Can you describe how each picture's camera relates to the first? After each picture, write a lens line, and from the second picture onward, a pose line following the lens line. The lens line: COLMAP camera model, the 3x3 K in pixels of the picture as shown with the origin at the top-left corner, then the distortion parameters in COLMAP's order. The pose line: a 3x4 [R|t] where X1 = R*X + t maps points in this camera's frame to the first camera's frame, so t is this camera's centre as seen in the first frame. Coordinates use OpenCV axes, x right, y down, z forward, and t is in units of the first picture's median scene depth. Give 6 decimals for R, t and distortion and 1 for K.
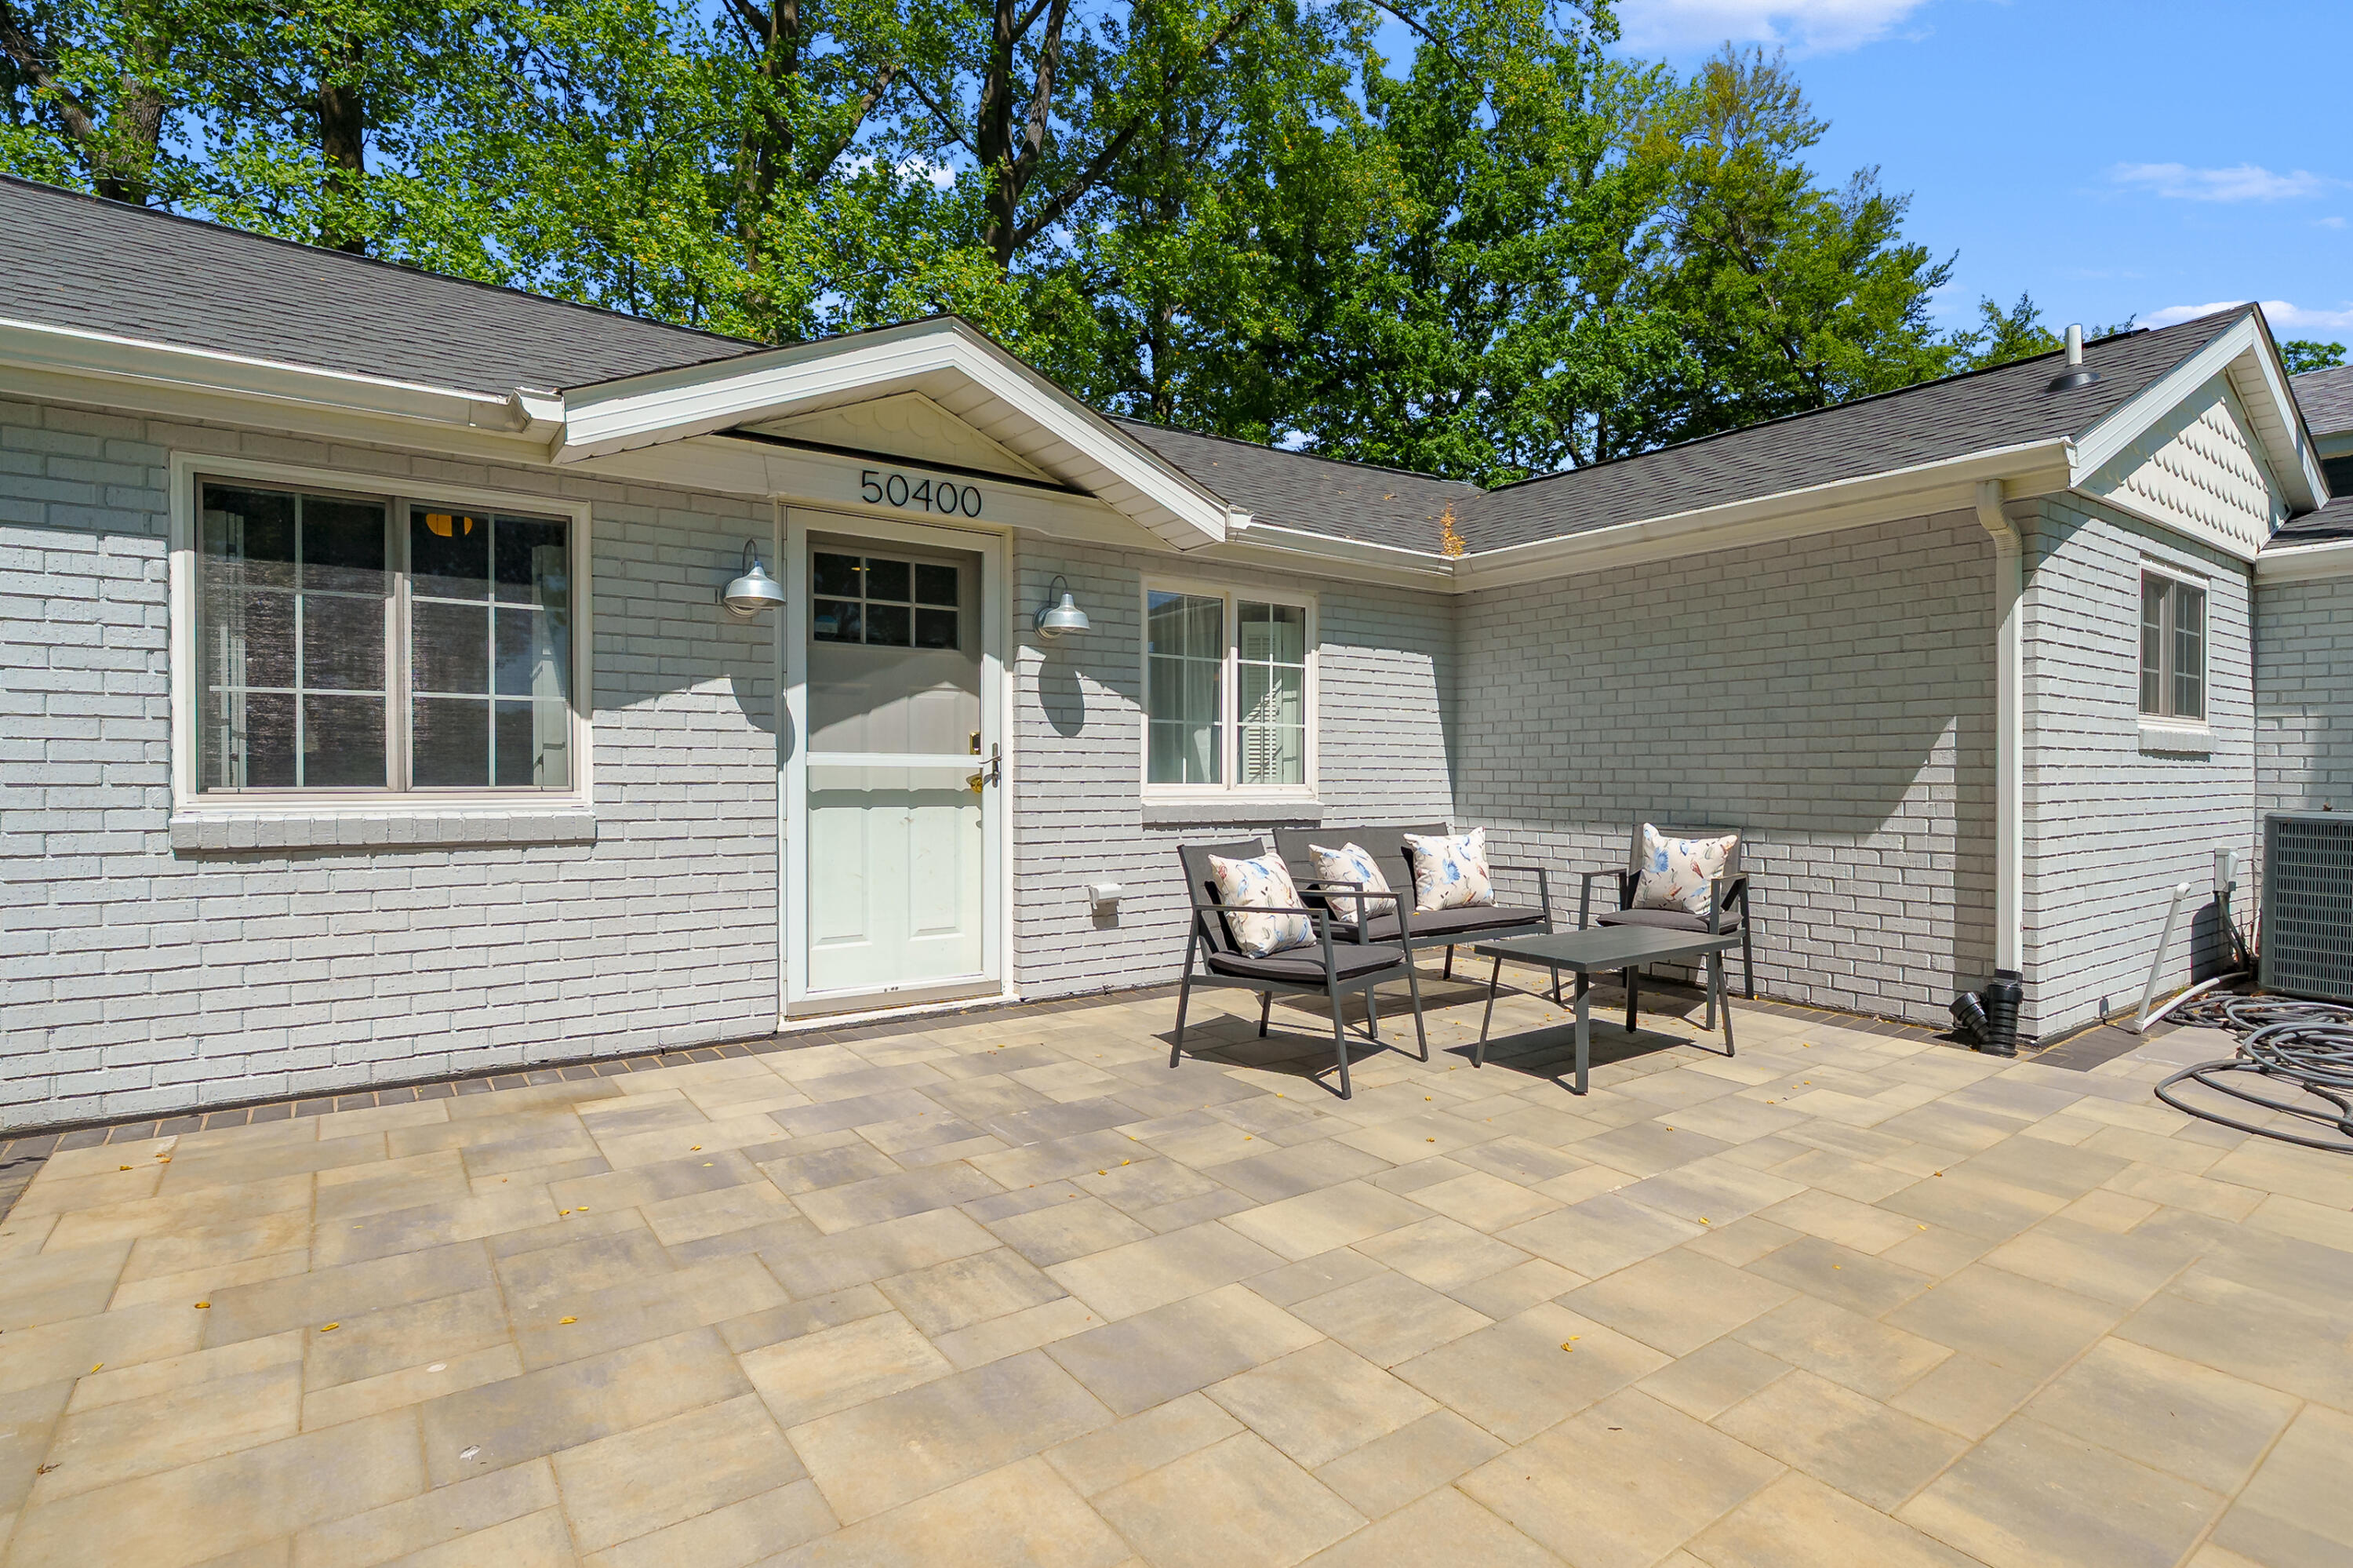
lens RADIAL K [[1109.5, 0, 1177.9], [0, 1109.5, 782.8], [0, 0, 1]] dist [0.001299, -0.000415]
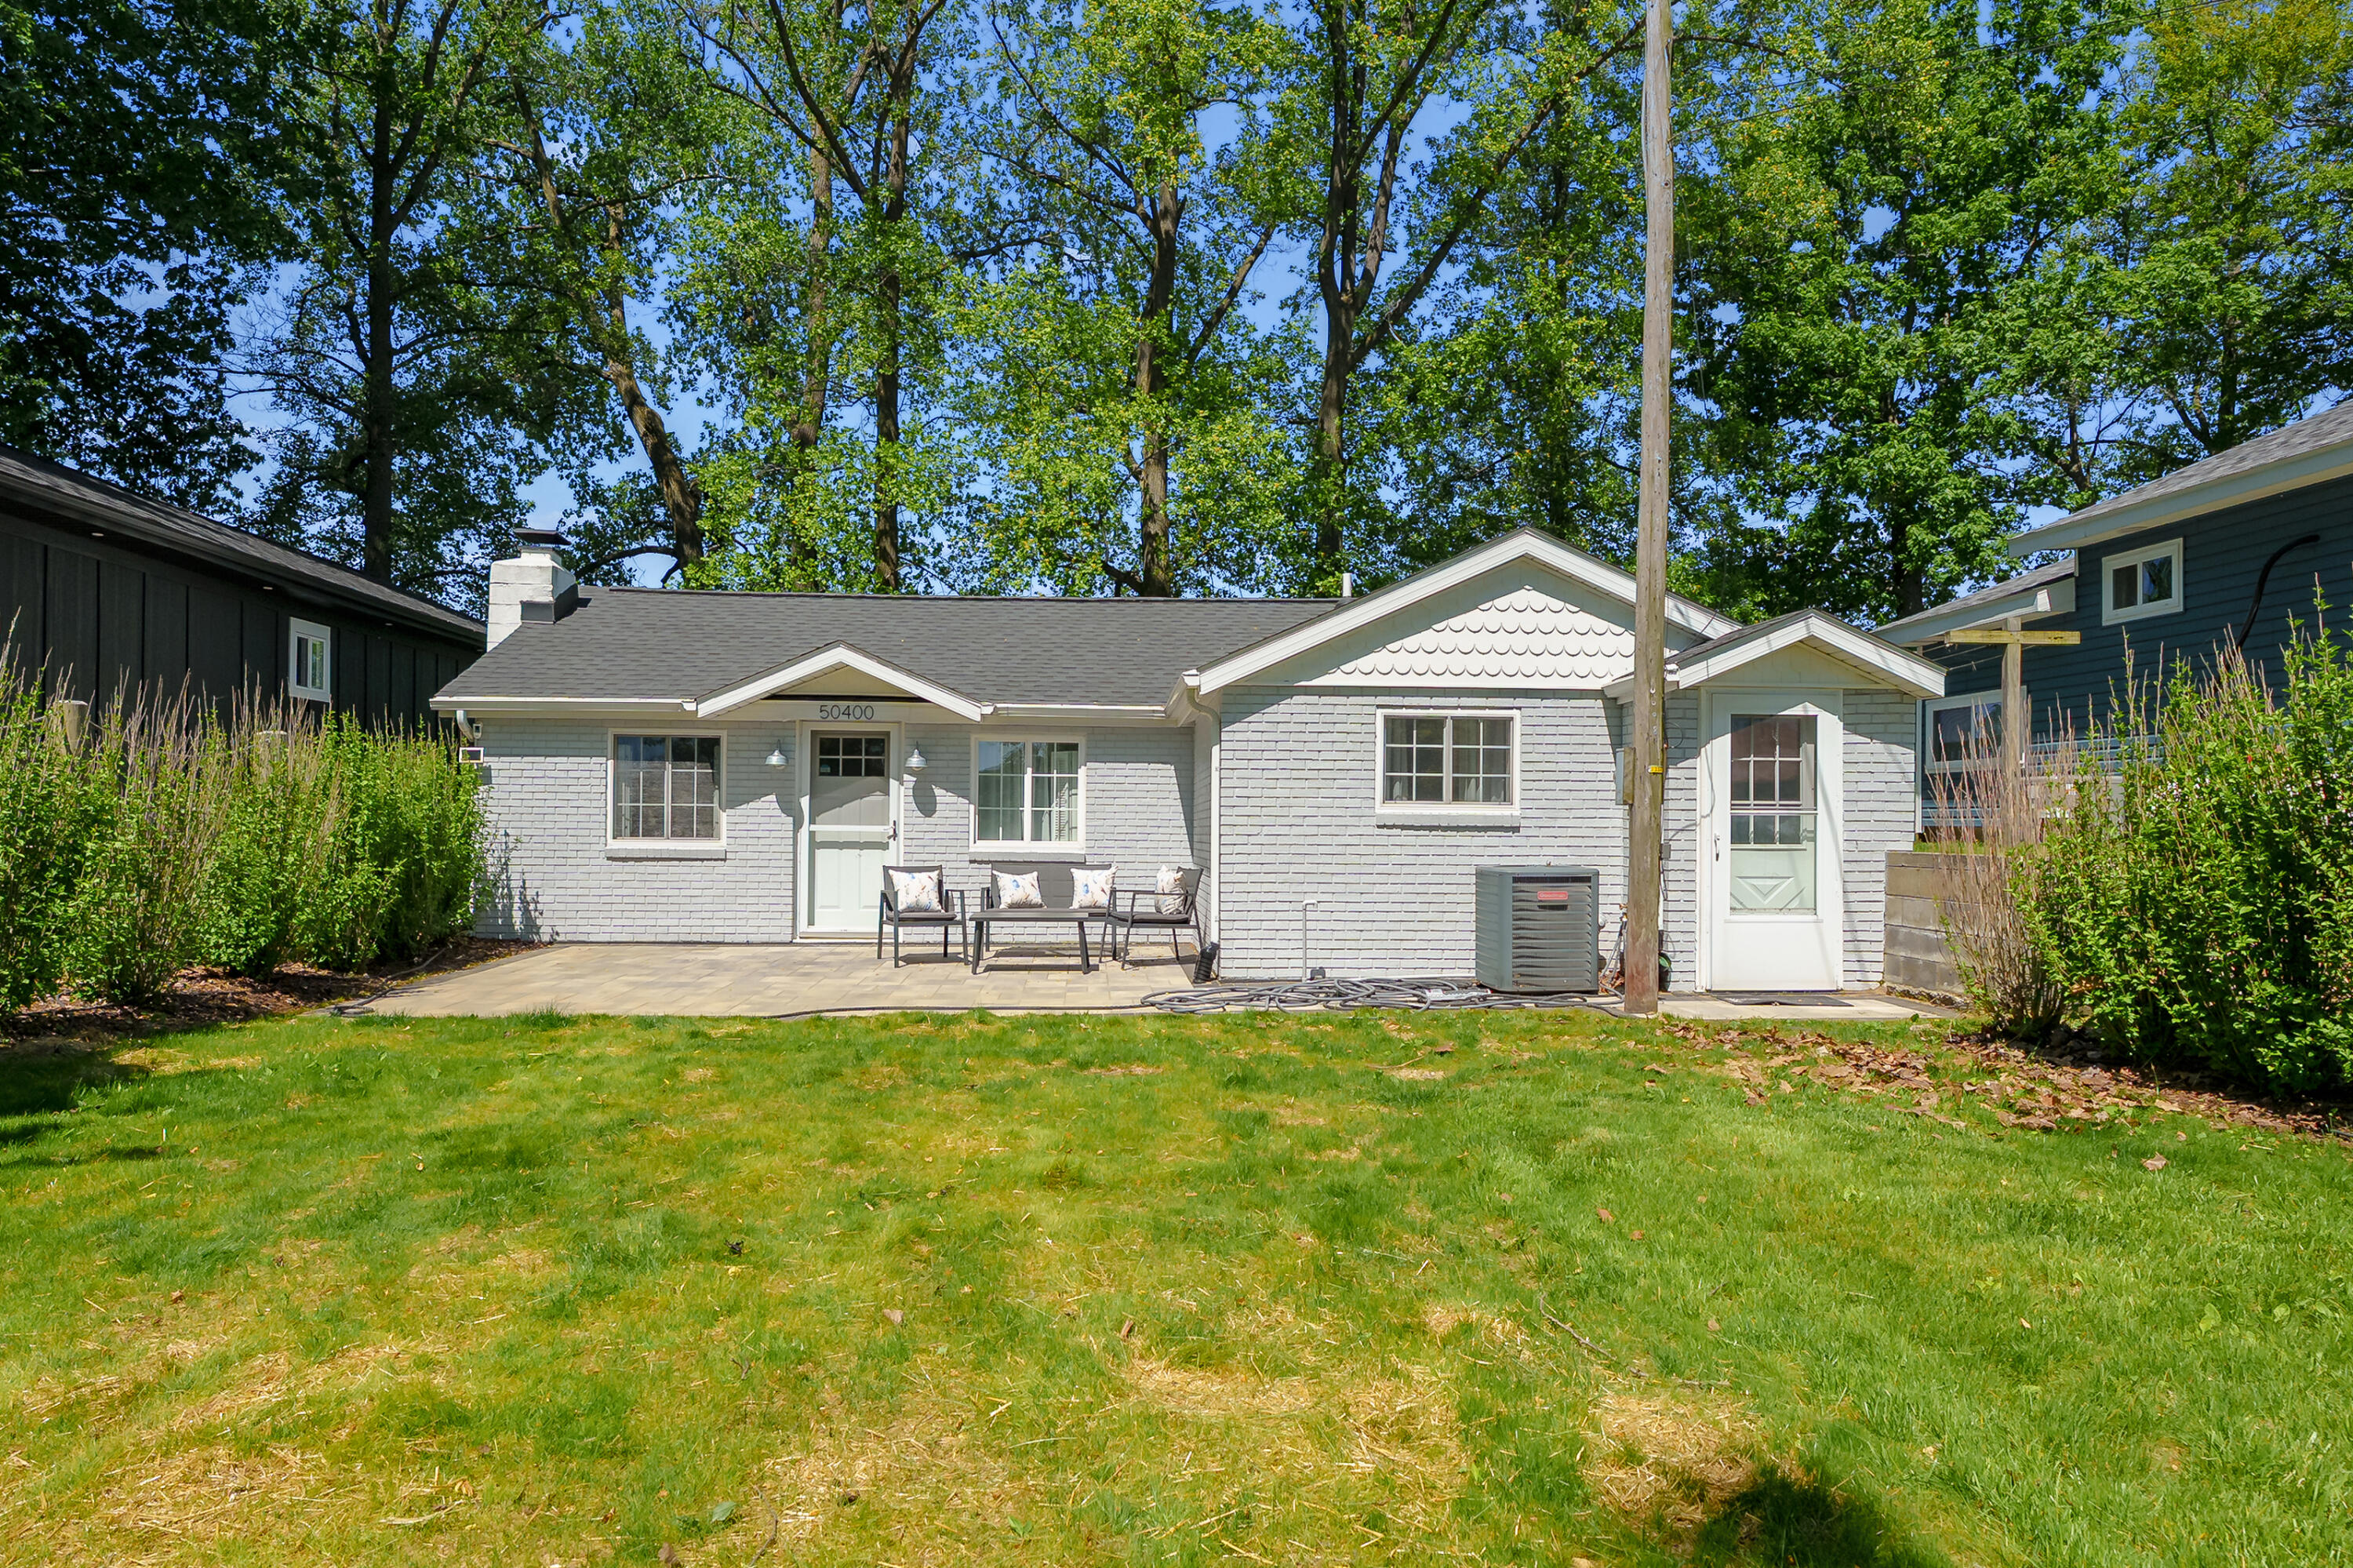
lens RADIAL K [[1319.0, 0, 1173.8], [0, 1319.0, 792.7], [0, 0, 1]] dist [-0.000288, 0.000094]
pose [[0.828412, -0.010151, -0.560027, 1.766060], [-0.011365, 0.999325, -0.034925, -0.006616], [0.560004, 0.035297, 0.827738, -0.826579]]
